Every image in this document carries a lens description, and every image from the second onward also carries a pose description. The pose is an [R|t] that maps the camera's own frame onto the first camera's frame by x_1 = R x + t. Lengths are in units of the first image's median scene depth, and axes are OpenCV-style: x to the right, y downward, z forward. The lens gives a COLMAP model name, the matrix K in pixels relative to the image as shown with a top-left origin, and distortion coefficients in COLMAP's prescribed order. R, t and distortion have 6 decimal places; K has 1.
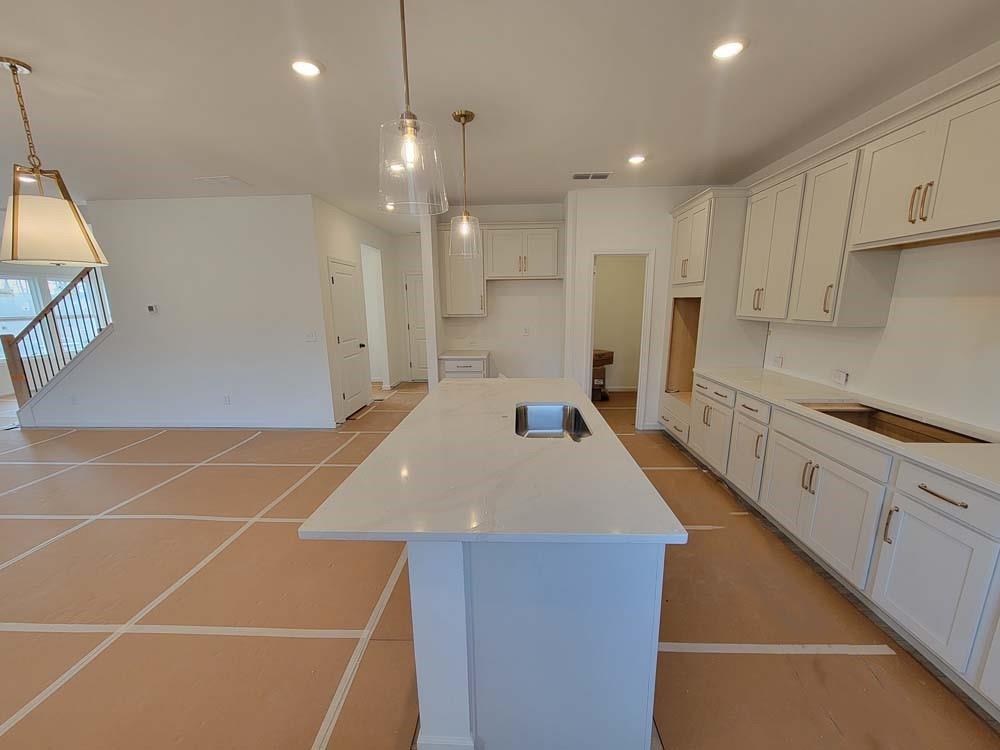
lens RADIAL K [[410.9, 0, 502.3], [0, 410.9, 390.4], [0, 0, 1]] dist [-0.001523, -0.000121]
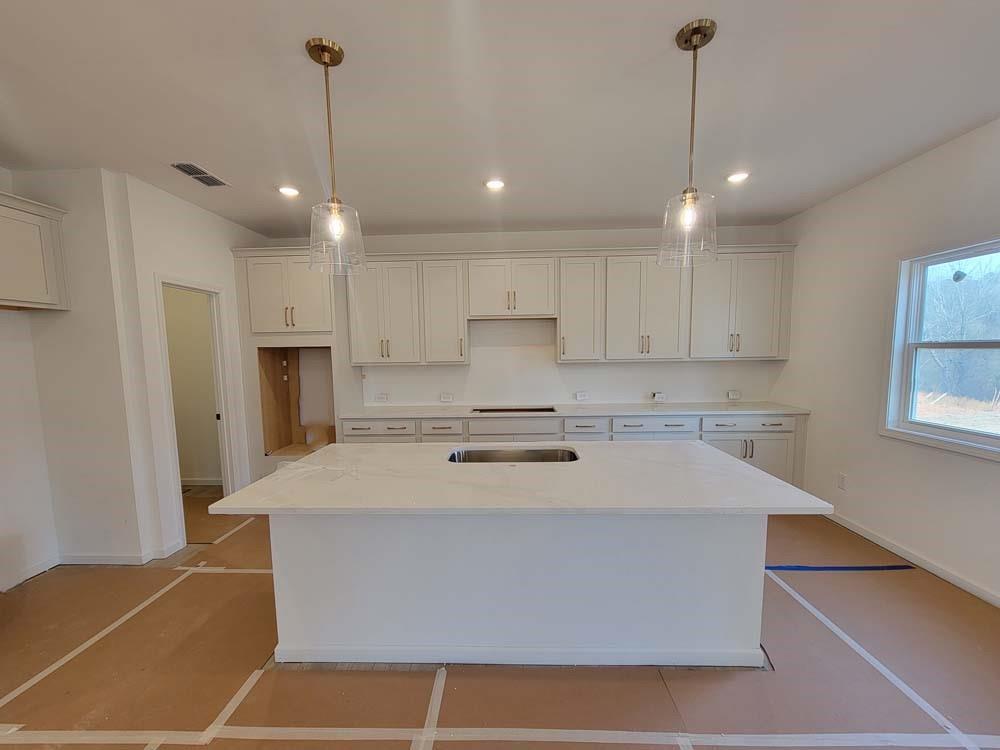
lens RADIAL K [[410.9, 0, 502.3], [0, 410.9, 390.4], [0, 0, 1]] dist [-0.001523, -0.000121]
pose [[0.003059, -0.095785, 0.995397, -0.550735], [0.224834, 0.969983, 0.092649, -0.123790], [-0.974392, 0.223515, 0.024503, 0.605468]]
